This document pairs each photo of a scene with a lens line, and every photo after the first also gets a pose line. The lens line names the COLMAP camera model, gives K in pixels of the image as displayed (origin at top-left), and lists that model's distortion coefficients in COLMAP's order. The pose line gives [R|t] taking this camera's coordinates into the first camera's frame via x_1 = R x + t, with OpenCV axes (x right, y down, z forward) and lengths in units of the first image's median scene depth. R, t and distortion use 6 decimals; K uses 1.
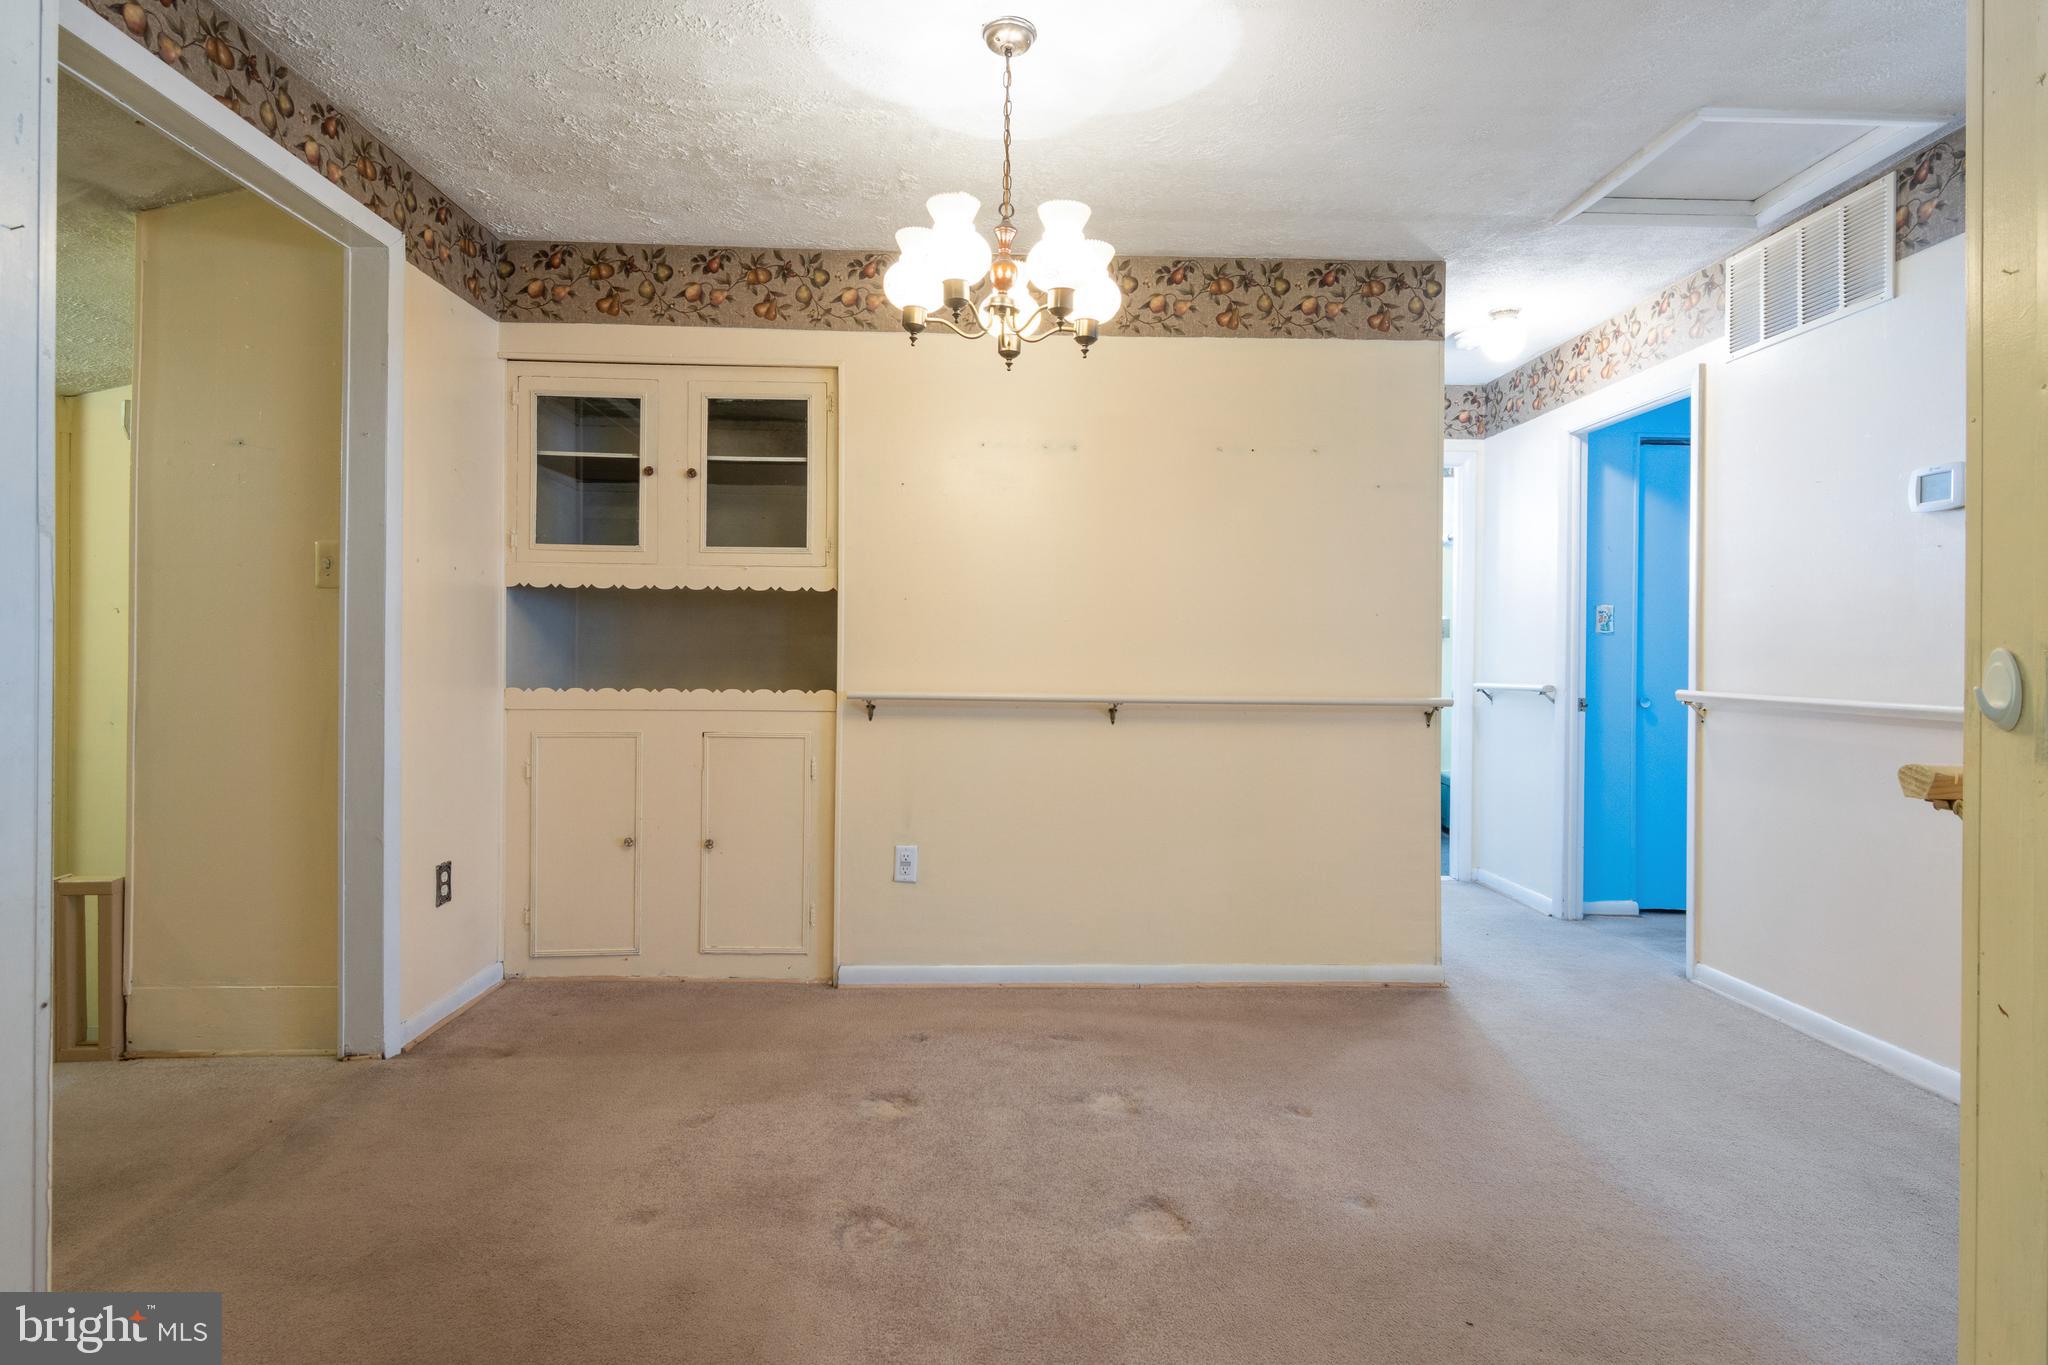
lens RADIAL K [[1031.7, 0, 988.2], [0, 1031.7, 653.6], [0, 0, 1]] dist [0.026165, -0.017567]
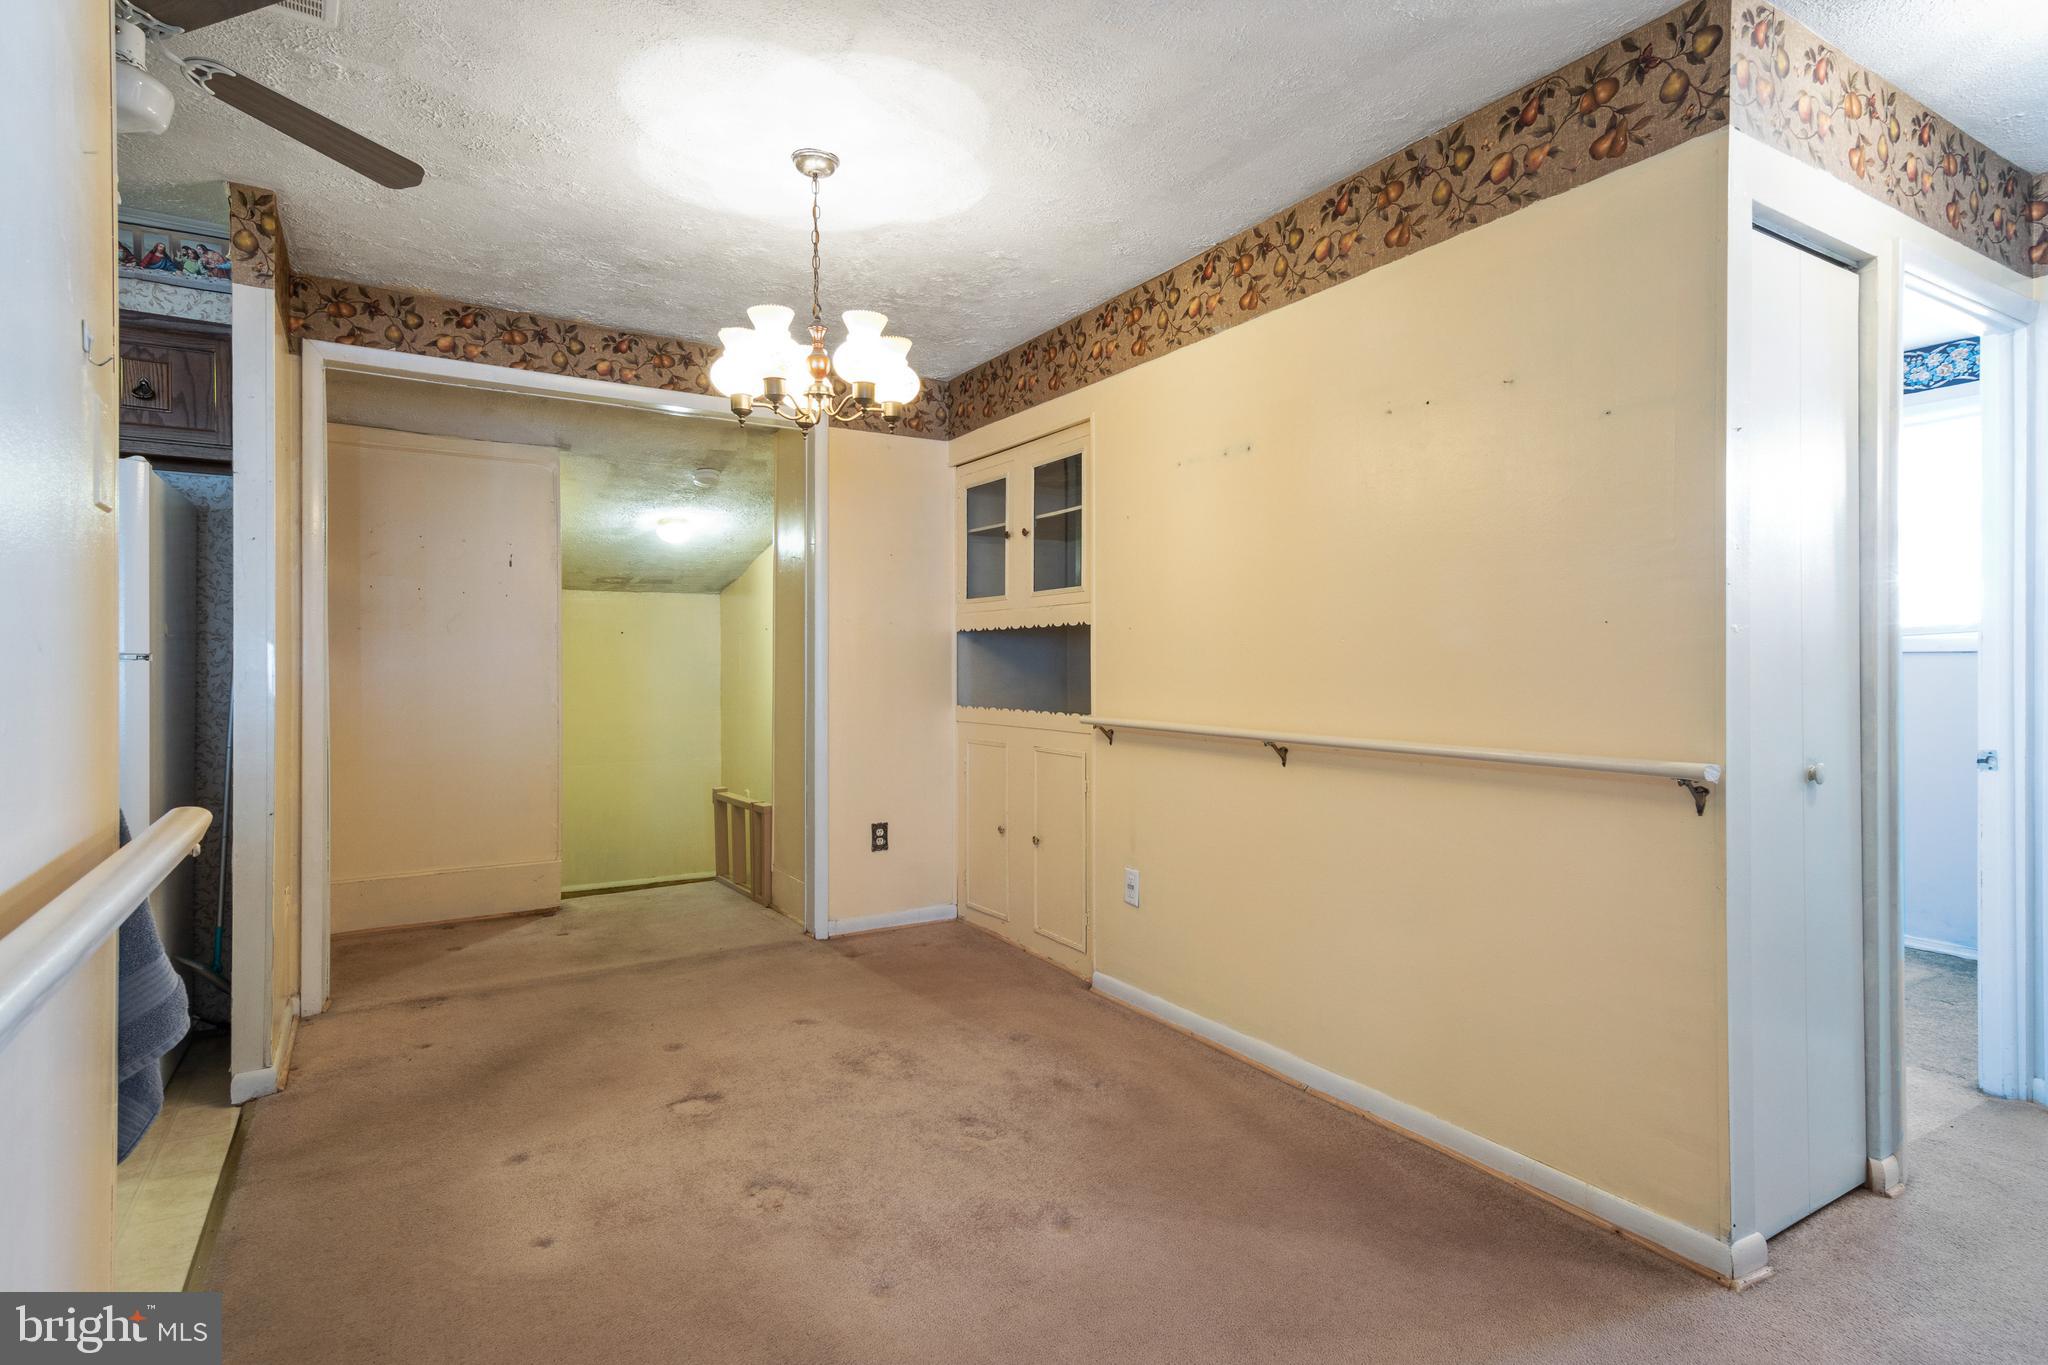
lens RADIAL K [[1007.9, 0, 1023.4], [0, 1007.9, 674.0], [0, 0, 1]] dist [0.038160, -0.015915]
pose [[0.508483, -0.002728, -0.861068, 0.727895], [0.002719, 0.999995, -0.001563, -0.006794], [0.861068, -0.001546, 0.508488, 0.396702]]
